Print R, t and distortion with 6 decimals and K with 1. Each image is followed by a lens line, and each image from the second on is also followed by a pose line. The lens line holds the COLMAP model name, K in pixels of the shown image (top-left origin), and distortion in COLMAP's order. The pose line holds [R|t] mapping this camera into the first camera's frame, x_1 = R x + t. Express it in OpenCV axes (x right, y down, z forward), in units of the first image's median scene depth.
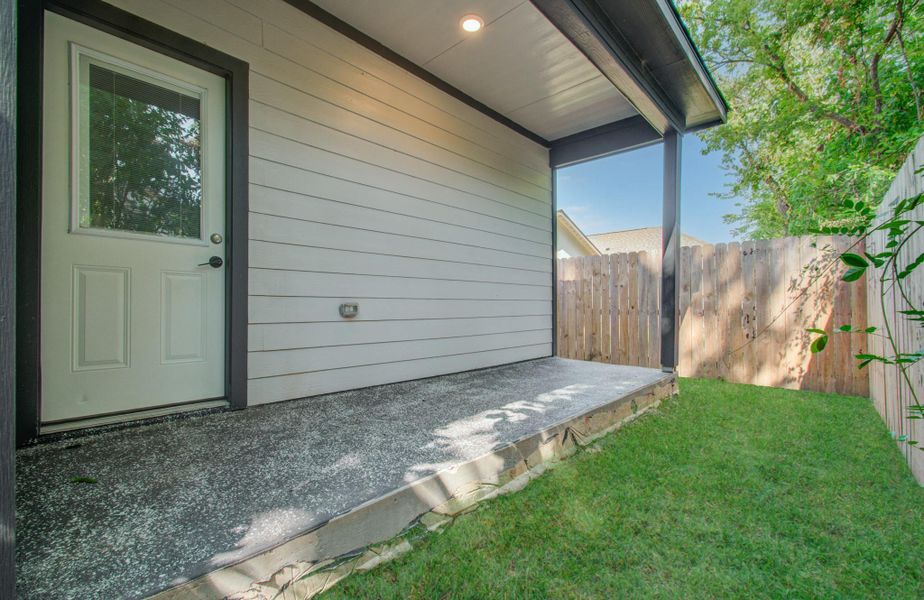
lens RADIAL K [[404.4, 0, 455.9], [0, 404.4, 304.7], [0, 0, 1]] dist [-0.002583, 0.000274]
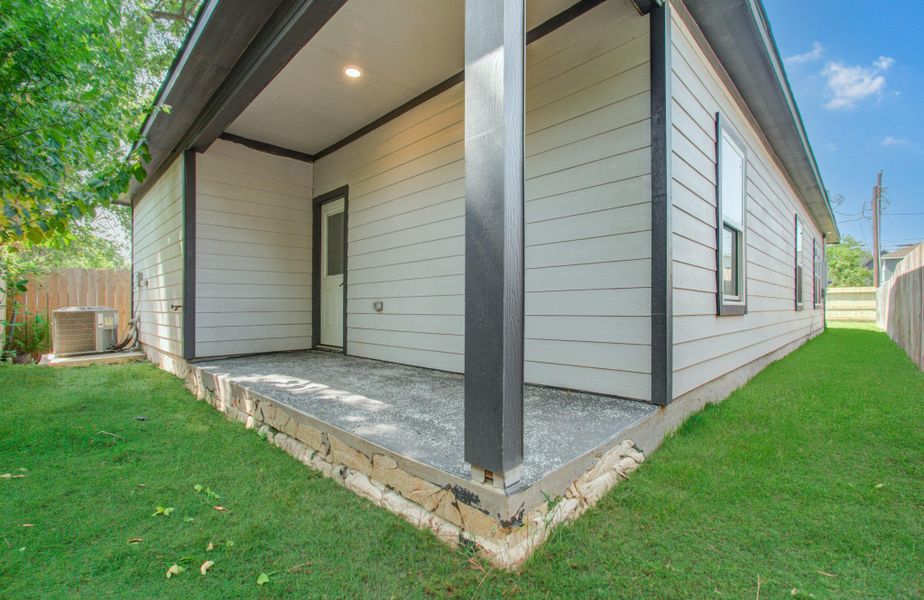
lens RADIAL K [[404.4, 0, 455.9], [0, 404.4, 304.7], [0, 0, 1]] dist [-0.002583, 0.000274]
pose [[-0.039199, 0.006311, -0.999211, 1.253647], [0.020158, 0.999782, 0.005524, 0.005221], [0.999028, -0.019926, -0.039318, 1.351293]]
